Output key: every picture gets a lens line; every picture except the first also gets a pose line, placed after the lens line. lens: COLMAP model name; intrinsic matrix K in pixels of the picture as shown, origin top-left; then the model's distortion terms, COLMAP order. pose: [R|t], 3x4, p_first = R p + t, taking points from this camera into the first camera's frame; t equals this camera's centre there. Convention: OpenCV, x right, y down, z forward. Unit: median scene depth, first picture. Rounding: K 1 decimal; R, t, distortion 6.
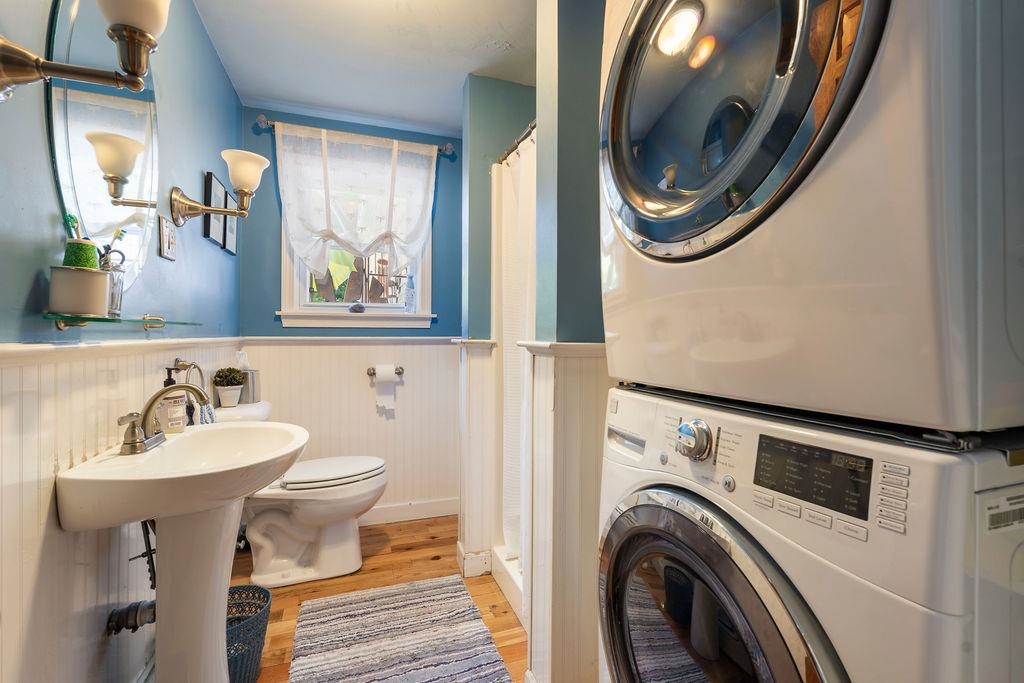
lens RADIAL K [[450.5, 0, 505.8], [0, 450.5, 338.2], [0, 0, 1]] dist [-0.004353, 0.001401]
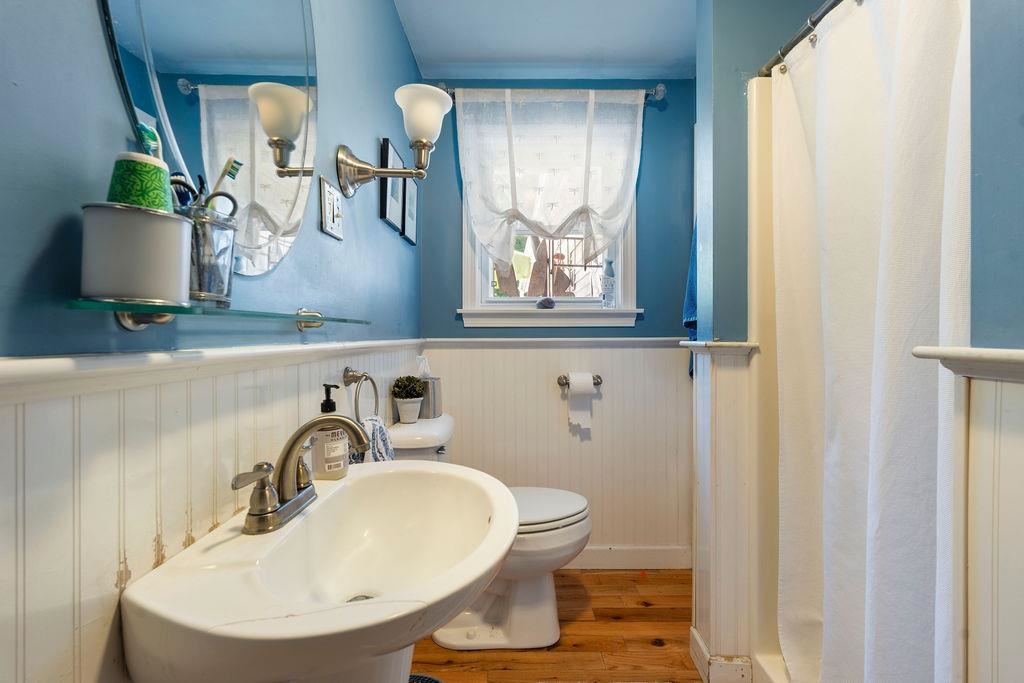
lens RADIAL K [[450.5, 0, 514.8], [0, 450.5, 340.8], [0, 0, 1]] dist [-0.004353, 0.001401]
pose [[0.944725, -0.001712, -0.327859, -0.143648], [0.003356, 0.999984, 0.004449, -0.002688], [0.327846, -0.005303, 0.944716, 0.256494]]
